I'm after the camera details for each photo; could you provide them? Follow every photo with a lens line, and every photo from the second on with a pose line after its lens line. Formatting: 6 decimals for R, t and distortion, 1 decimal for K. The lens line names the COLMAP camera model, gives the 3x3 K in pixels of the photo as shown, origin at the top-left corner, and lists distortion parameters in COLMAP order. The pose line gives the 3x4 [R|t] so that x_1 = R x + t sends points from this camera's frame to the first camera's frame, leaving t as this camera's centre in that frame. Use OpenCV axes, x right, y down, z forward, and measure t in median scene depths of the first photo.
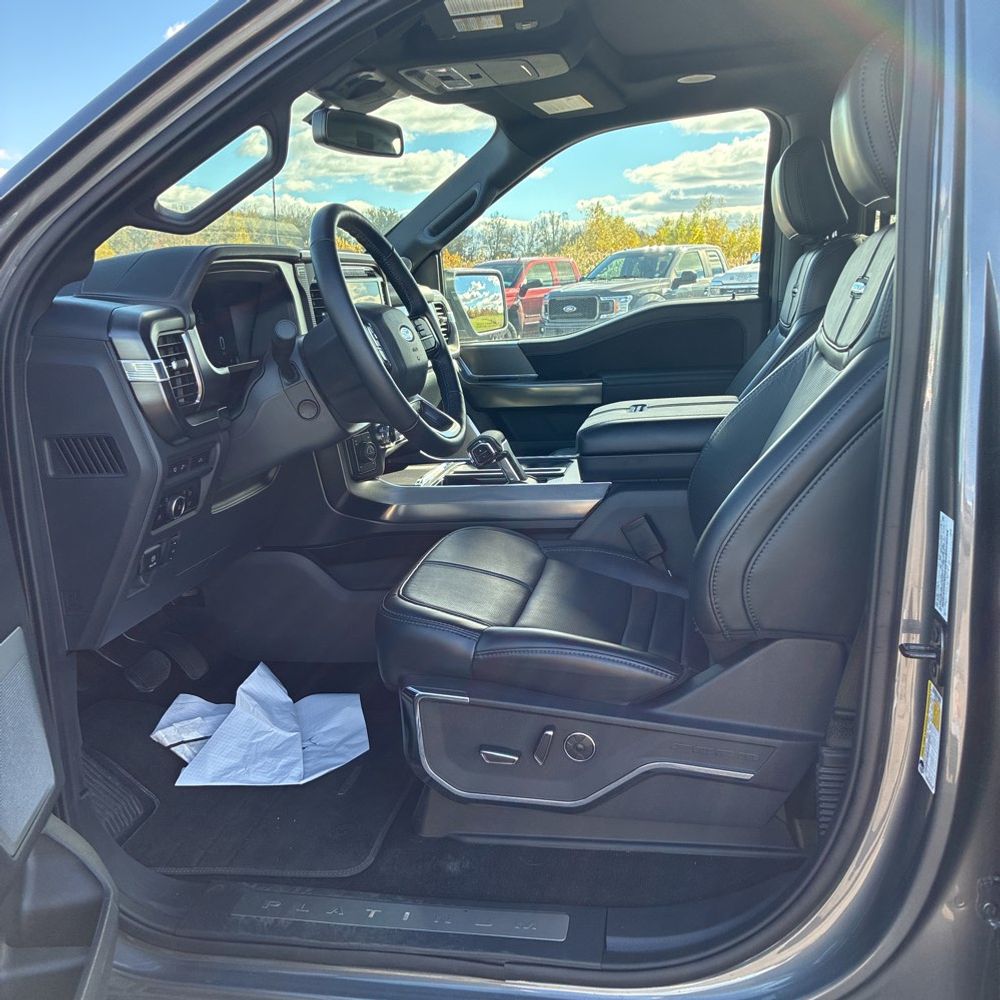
lens RADIAL K [[1025.5, 0, 463.3], [0, 1025.5, 501.6], [0, 0, 1]] dist [0.008829, 0.006657]
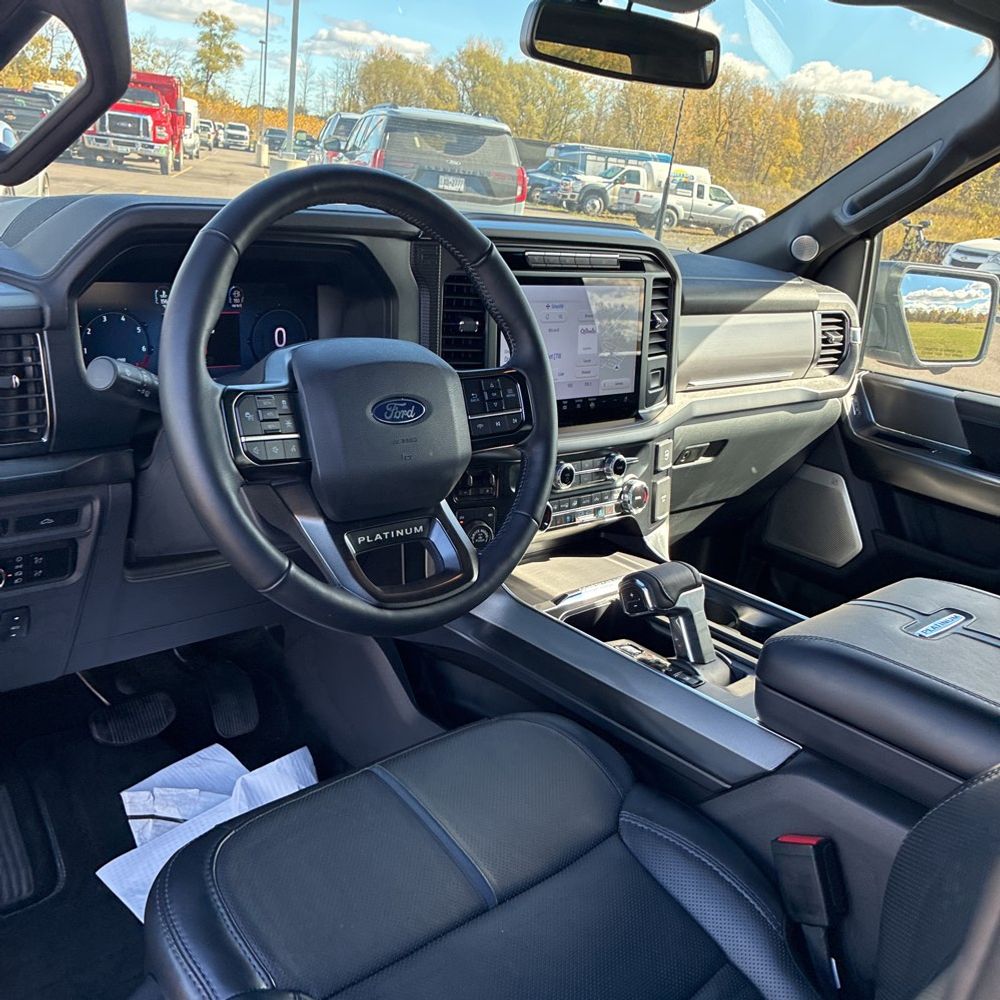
lens RADIAL K [[1012.5, 0, 479.4], [0, 1012.5, 501.6], [0, 0, 1]] dist [0.008066, 0.008381]
pose [[0.805040, 0.301088, -0.511133, 0.338289], [-0.252379, 0.953591, 0.164223, -0.249569], [0.536858, -0.003206, 0.843667, 0.604844]]
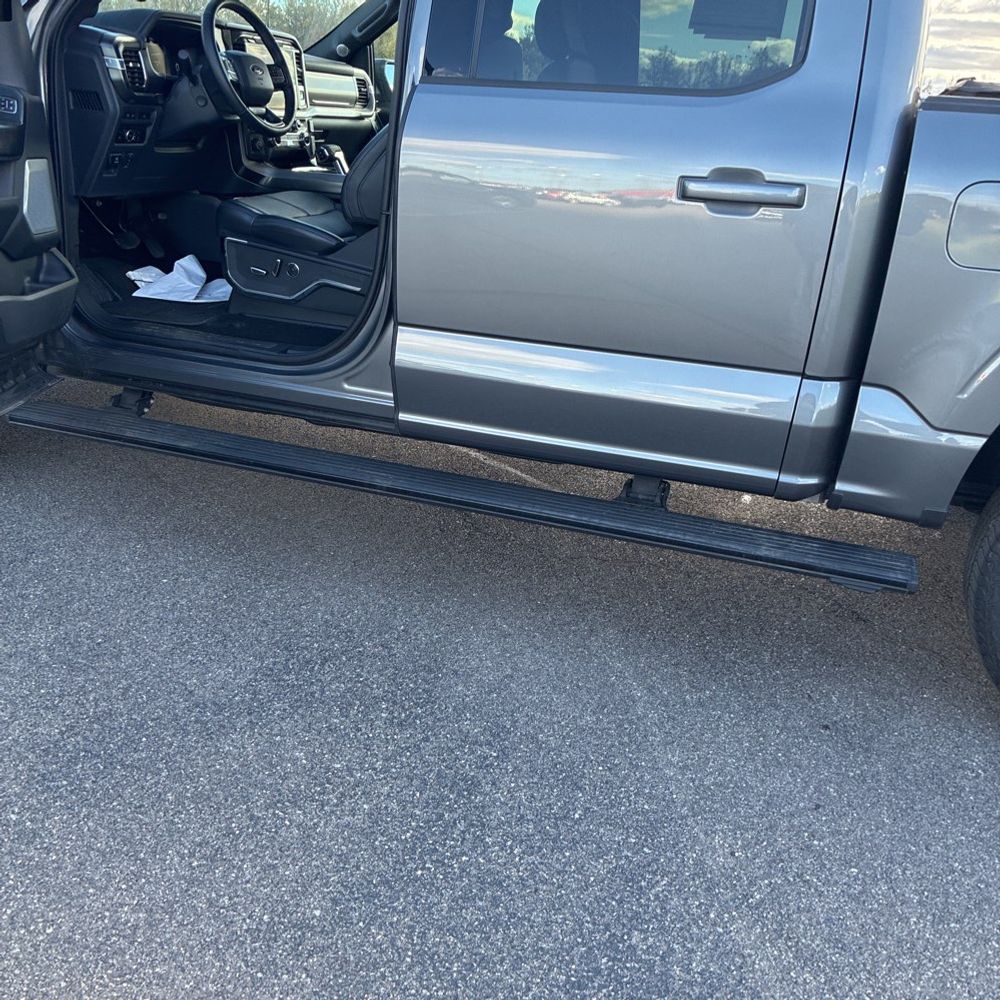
lens RADIAL K [[1004.1, 0, 484.3], [0, 1004.1, 510.3], [0, 0, 1]] dist [0.018889, -0.003673]
pose [[0.984703, 0.159310, -0.070566, 0.740418], [-0.145244, 0.974221, 0.172620, 0.302087], [0.096247, -0.159730, 0.982457, -1.151483]]
